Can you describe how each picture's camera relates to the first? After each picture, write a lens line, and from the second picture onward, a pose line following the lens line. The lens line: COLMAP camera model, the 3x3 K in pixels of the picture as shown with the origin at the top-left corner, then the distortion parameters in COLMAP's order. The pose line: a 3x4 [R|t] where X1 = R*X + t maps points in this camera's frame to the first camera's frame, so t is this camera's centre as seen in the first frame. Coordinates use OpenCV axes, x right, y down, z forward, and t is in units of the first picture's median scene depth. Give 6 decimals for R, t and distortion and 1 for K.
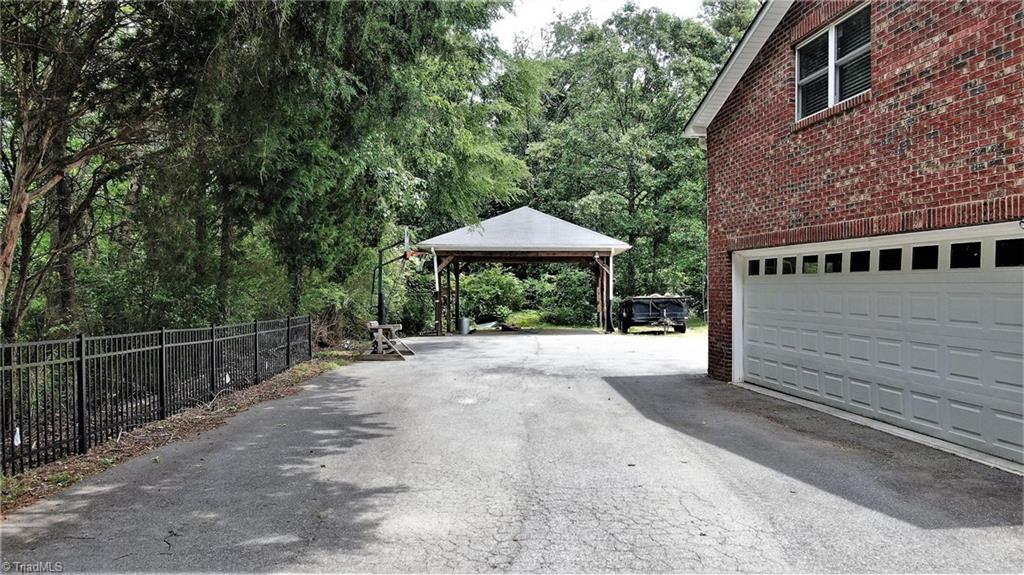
lens RADIAL K [[720.8, 0, 512.3], [0, 720.8, 314.6], [0, 0, 1]] dist [-0.001318, -0.000130]
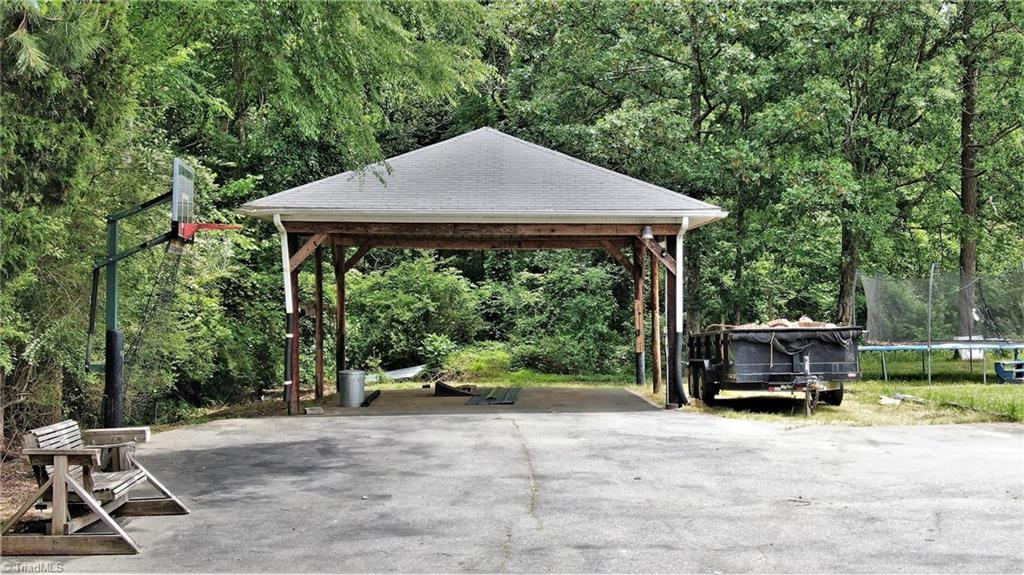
lens RADIAL K [[1272.7, 0, 512.0], [0, 1272.7, 287.5], [0, 0, 1]] dist [0.009868, 0.007345]
pose [[0.998964, 0.000100, 0.045507, -0.002432], [0.001722, 0.999198, -0.040000, -0.012763], [-0.045475, 0.040037, 0.998163, 0.162291]]
